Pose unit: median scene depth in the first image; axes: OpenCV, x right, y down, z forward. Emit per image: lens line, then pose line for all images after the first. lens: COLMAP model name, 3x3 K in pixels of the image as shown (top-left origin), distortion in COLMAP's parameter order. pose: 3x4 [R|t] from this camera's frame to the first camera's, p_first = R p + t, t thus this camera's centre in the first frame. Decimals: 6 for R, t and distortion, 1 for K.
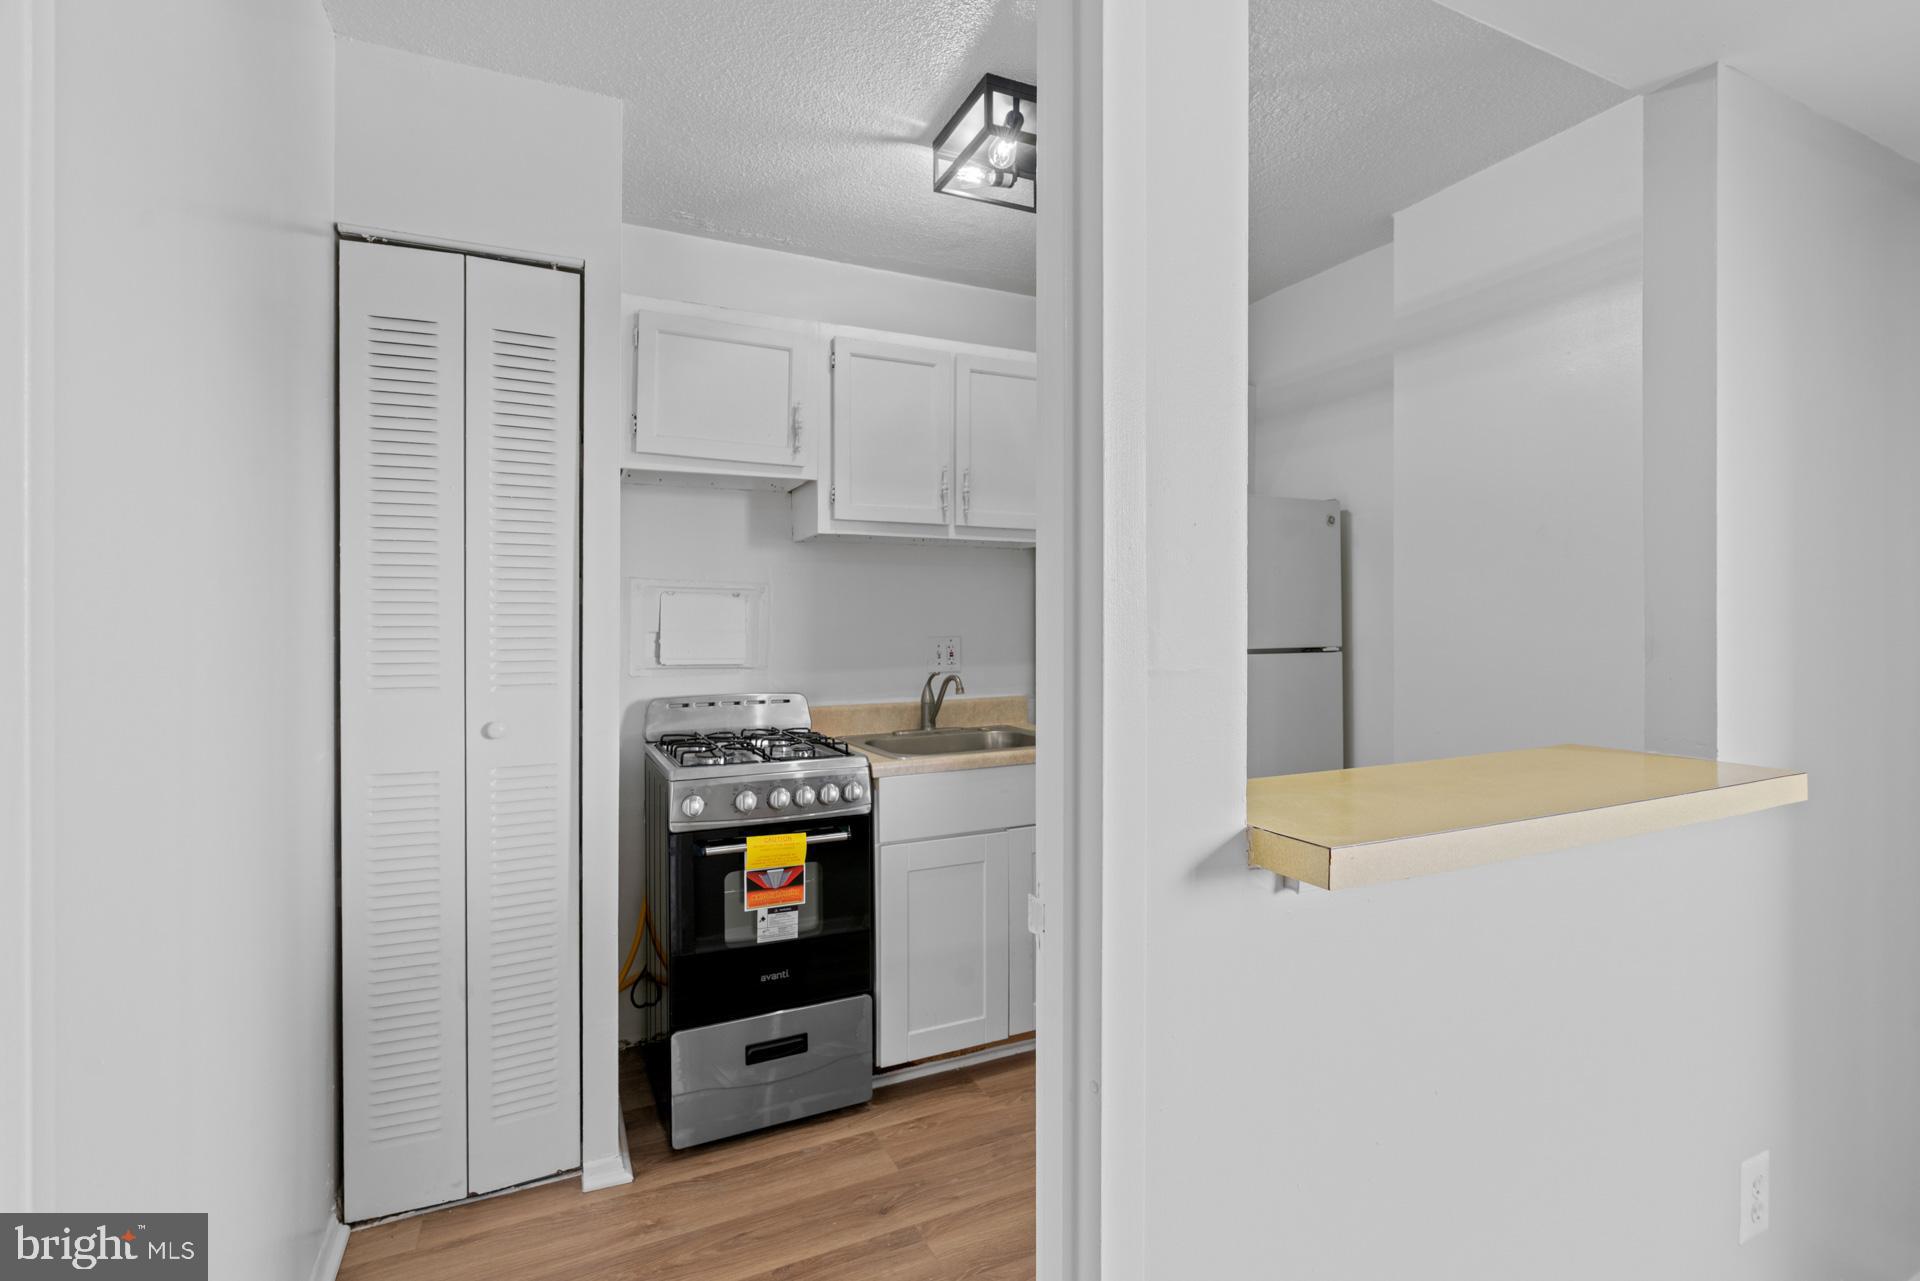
lens RADIAL K [[879.0, 0, 958.1], [0, 879.0, 631.6], [0, 0, 1]] dist [-0.012149, 0.003314]
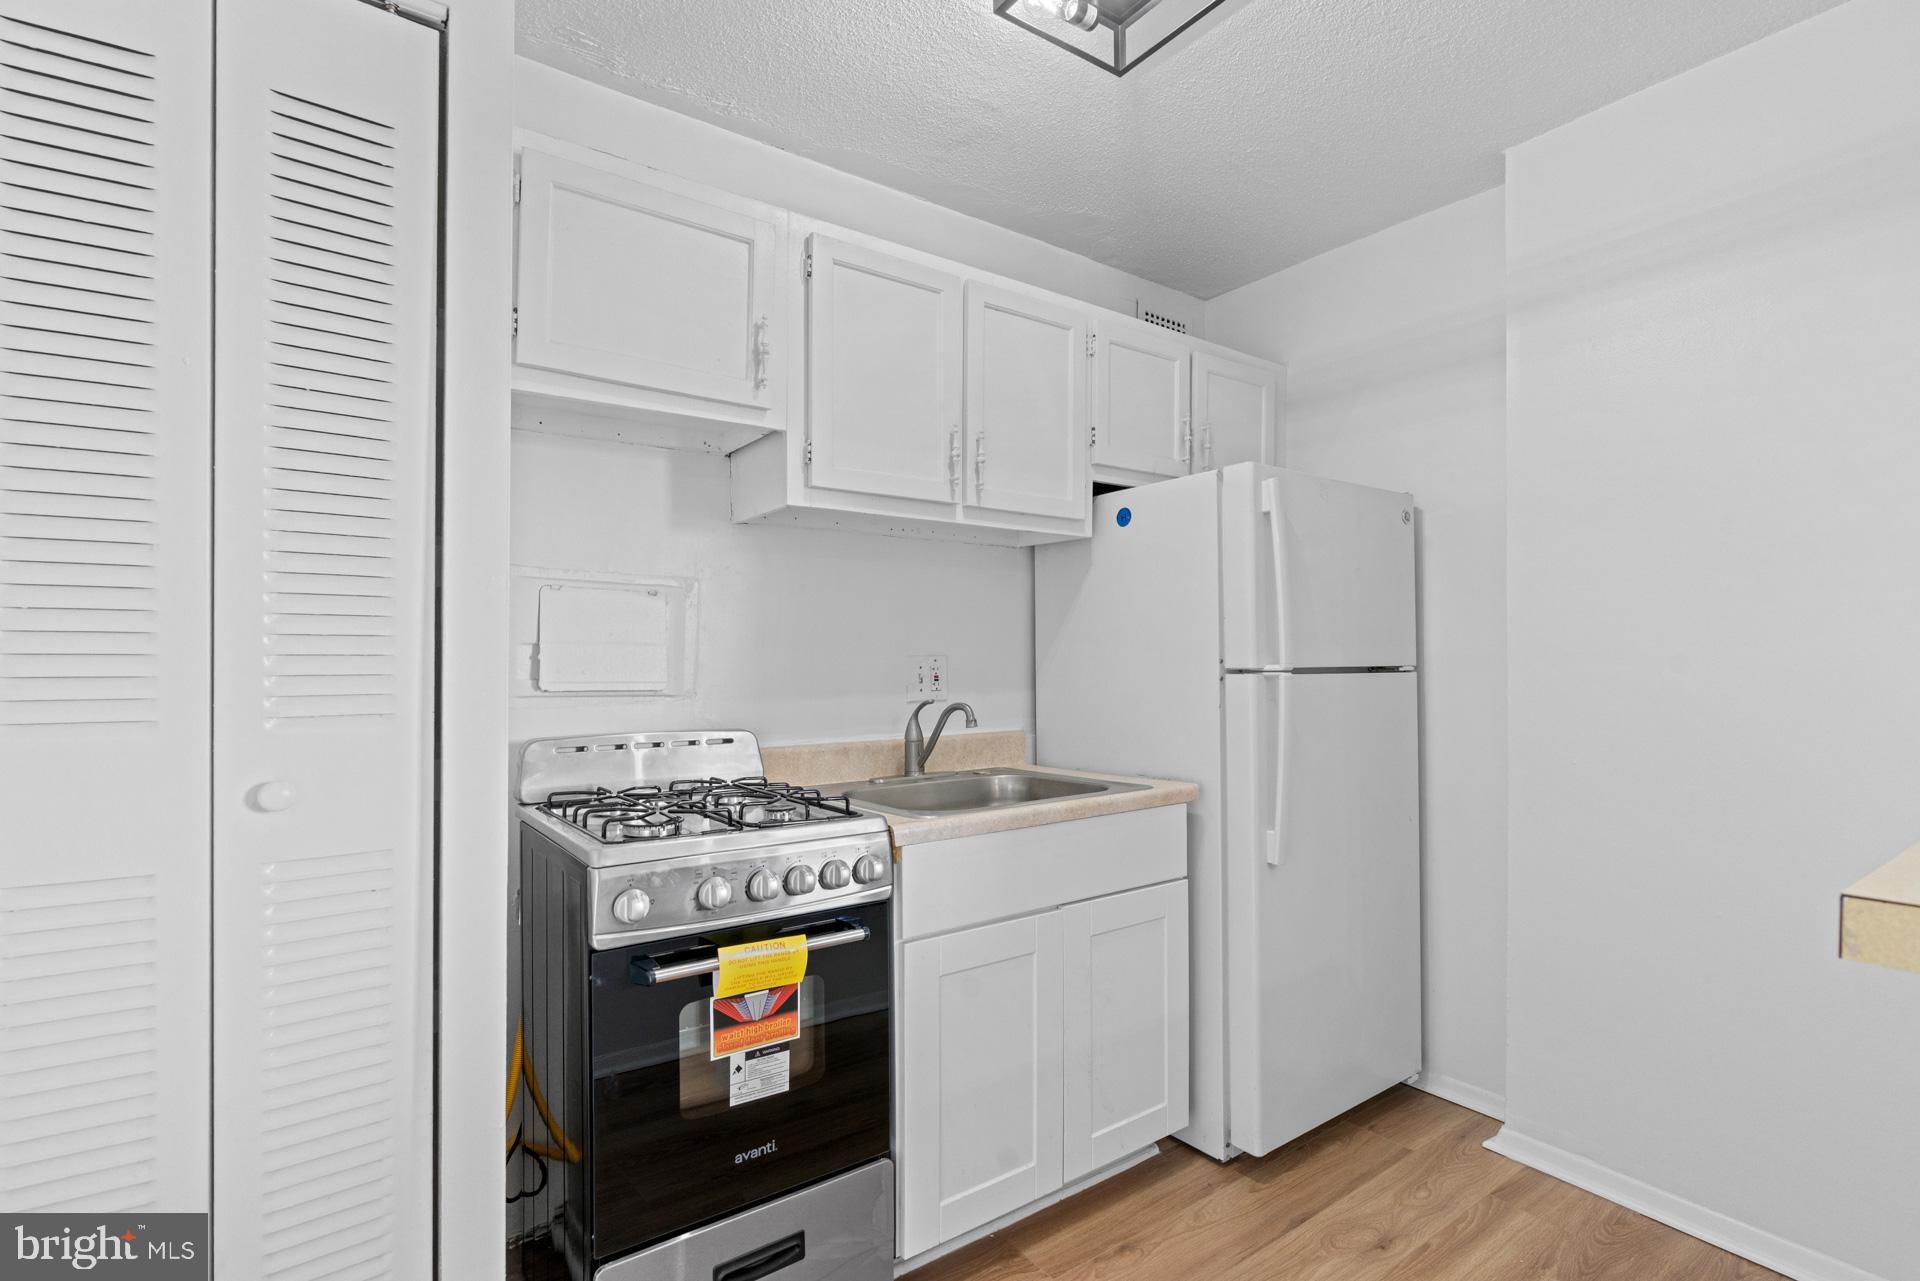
lens RADIAL K [[879.0, 0, 994.7], [0, 879.0, 670.8], [0, 0, 1]] dist [-0.012149, 0.003314]
pose [[0.974621, 0.001607, 0.223858, -0.156775], [-0.001274, 0.999998, -0.001631, 0.024628], [-0.223860, 0.001304, 0.974620, 0.269427]]
